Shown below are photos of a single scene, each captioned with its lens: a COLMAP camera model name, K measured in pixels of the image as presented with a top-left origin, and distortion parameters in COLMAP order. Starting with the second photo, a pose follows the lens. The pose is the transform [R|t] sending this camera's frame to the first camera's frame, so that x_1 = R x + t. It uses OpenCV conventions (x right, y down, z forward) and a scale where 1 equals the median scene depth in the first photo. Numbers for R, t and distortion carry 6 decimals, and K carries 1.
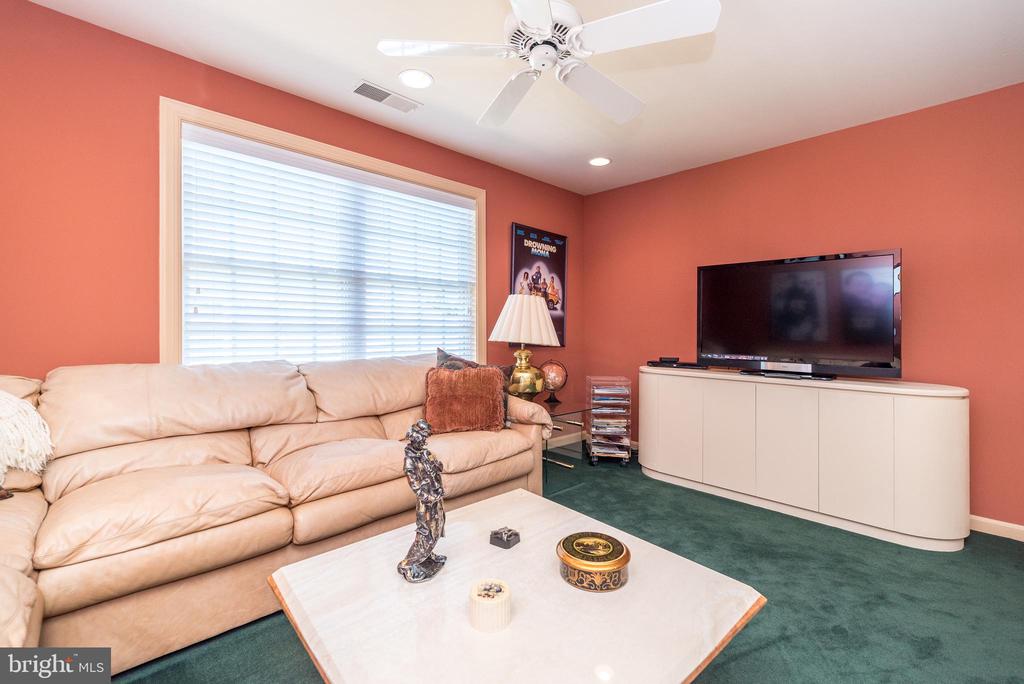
lens RADIAL K [[443.6, 0, 504.8], [0, 443.6, 330.7], [0, 0, 1]] dist [0.001288, 0.000341]
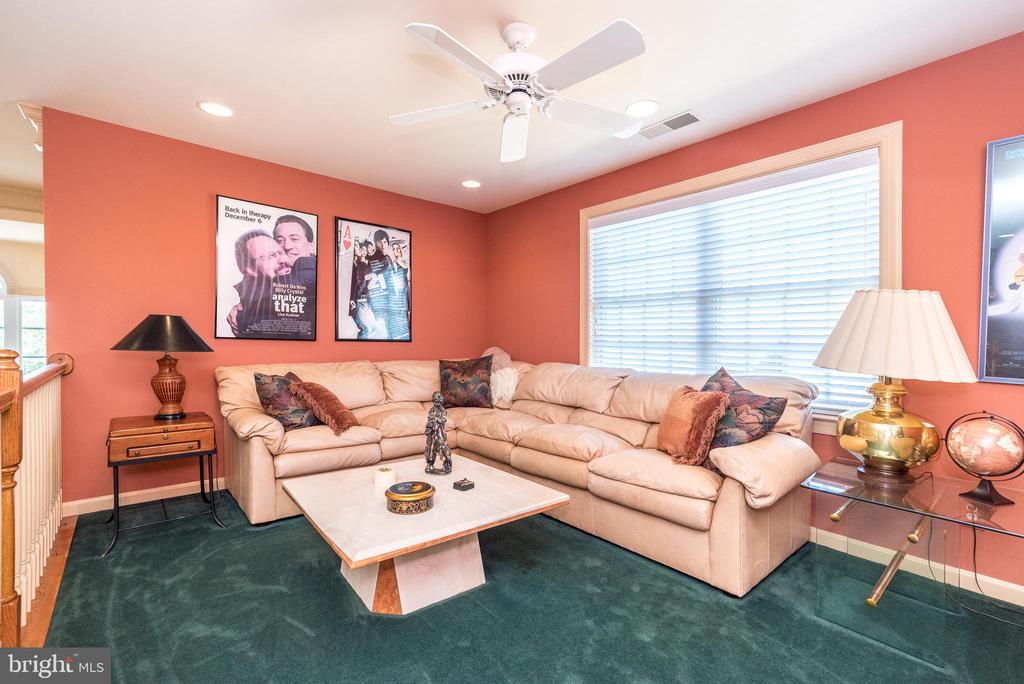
lens RADIAL K [[451.7, 0, 511.0], [0, 451.7, 343.7], [0, 0, 1]] dist [0.001879, 0.000318]
pose [[-0.031828, -0.005561, -0.999478, 0.782681], [-0.016455, 0.999852, -0.005039, 0.004126], [0.999358, 0.016286, -0.031915, 0.635334]]
